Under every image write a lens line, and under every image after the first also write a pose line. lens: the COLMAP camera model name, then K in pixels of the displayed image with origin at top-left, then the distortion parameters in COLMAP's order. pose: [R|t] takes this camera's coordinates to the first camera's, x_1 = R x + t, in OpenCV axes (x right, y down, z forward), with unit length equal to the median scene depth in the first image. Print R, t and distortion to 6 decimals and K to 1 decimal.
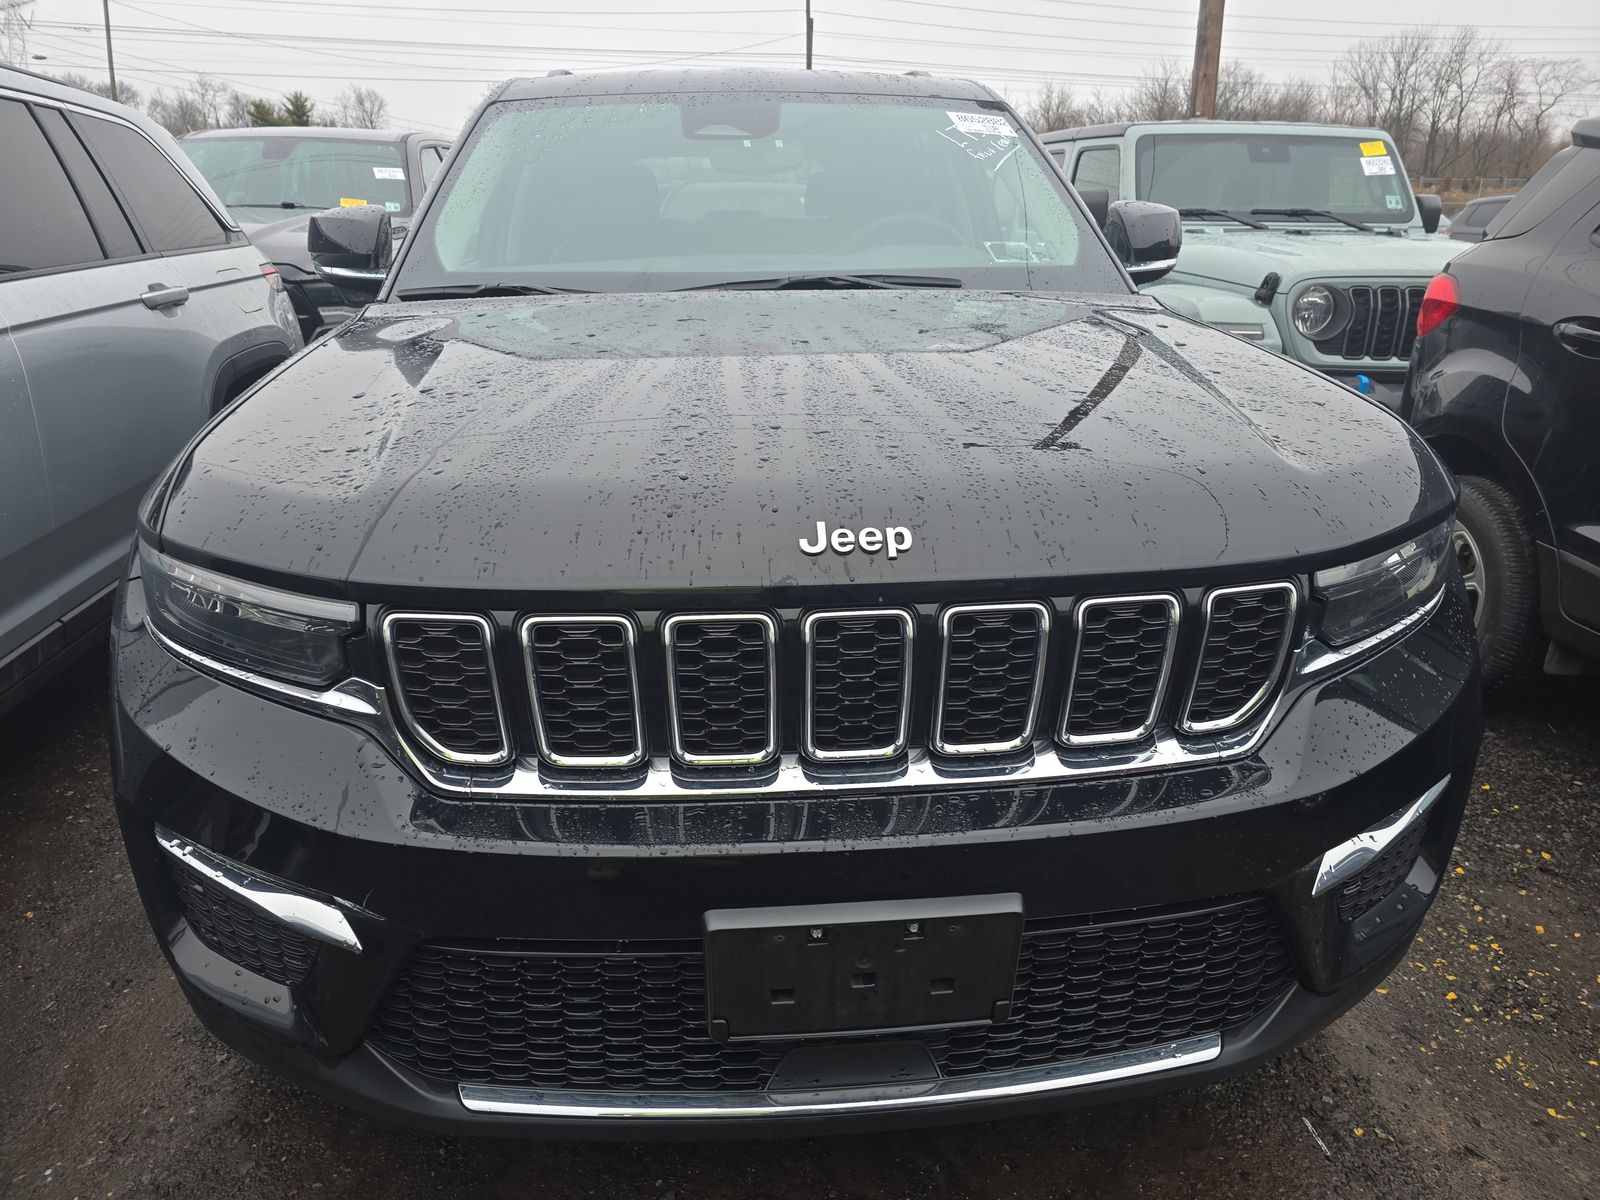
lens RADIAL K [[1065.8, 0, 794.9], [0, 1065.8, 596.2], [0, 0, 1]] dist [0.063245, -0.054831]
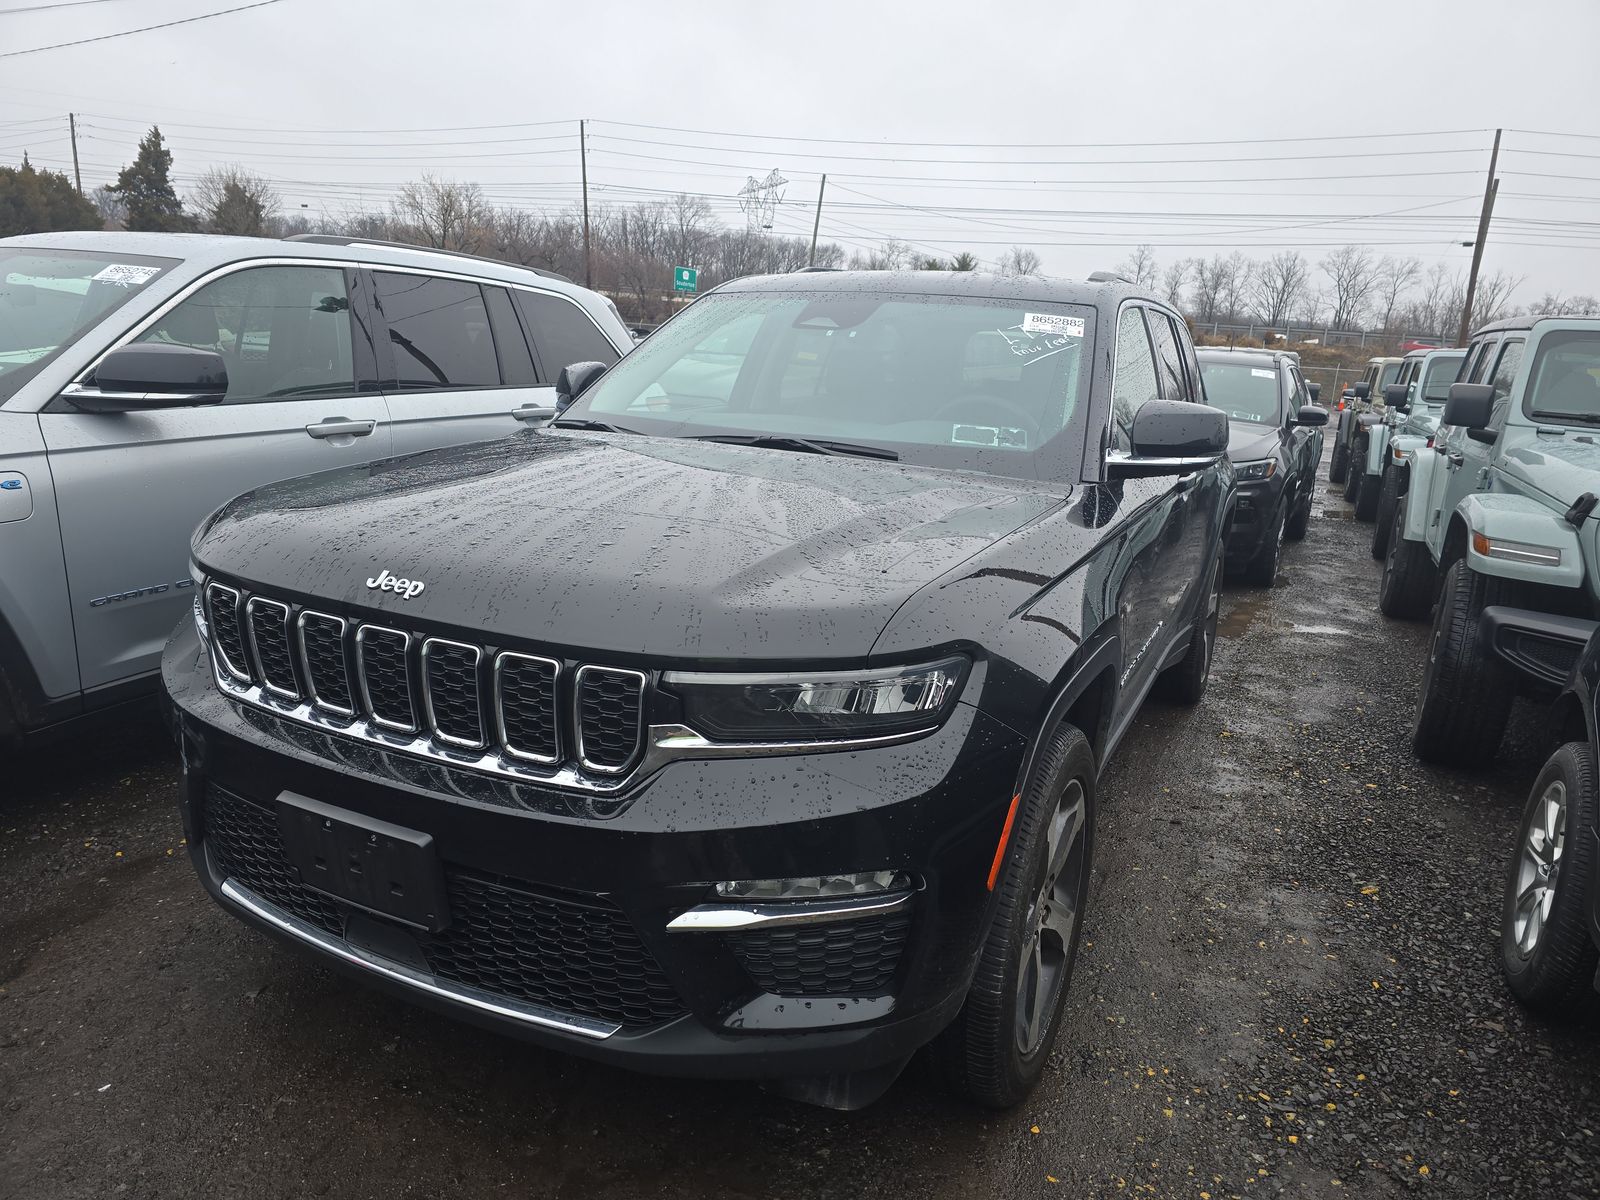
lens RADIAL K [[1065.8, 0, 794.9], [0, 1065.8, 596.2], [0, 0, 1]] dist [0.063245, -0.054831]
pose [[0.854500, 0.169304, -0.491086, 0.735860], [-0.230446, 0.970825, -0.066285, -0.036311], [0.465536, 0.169809, 0.868586, -0.069118]]
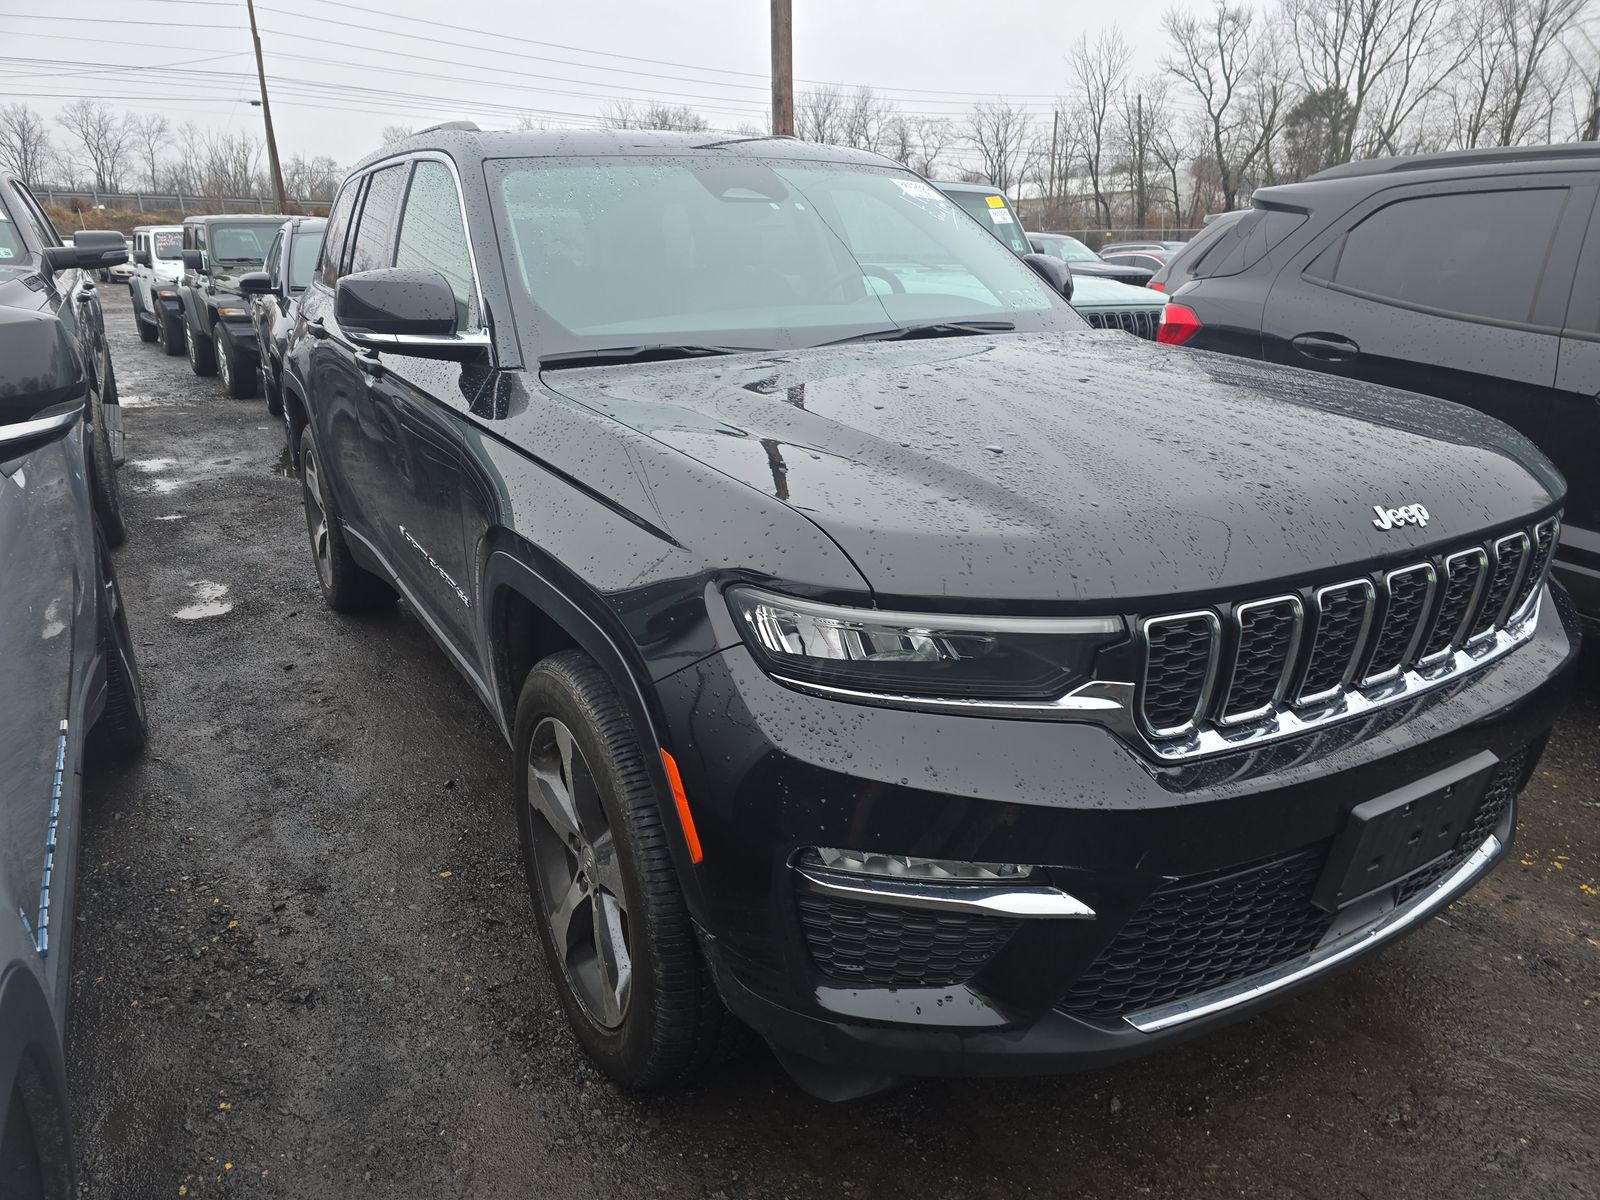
lens RADIAL K [[1065.8, 0, 794.9], [0, 1065.8, 596.2], [0, 0, 1]] dist [0.063245, -0.054831]
pose [[0.901816, -0.140297, 0.408710, -0.657642], [0.151177, 0.988490, 0.005745, -0.041411], [-0.404812, 0.056607, 0.912646, 0.026189]]
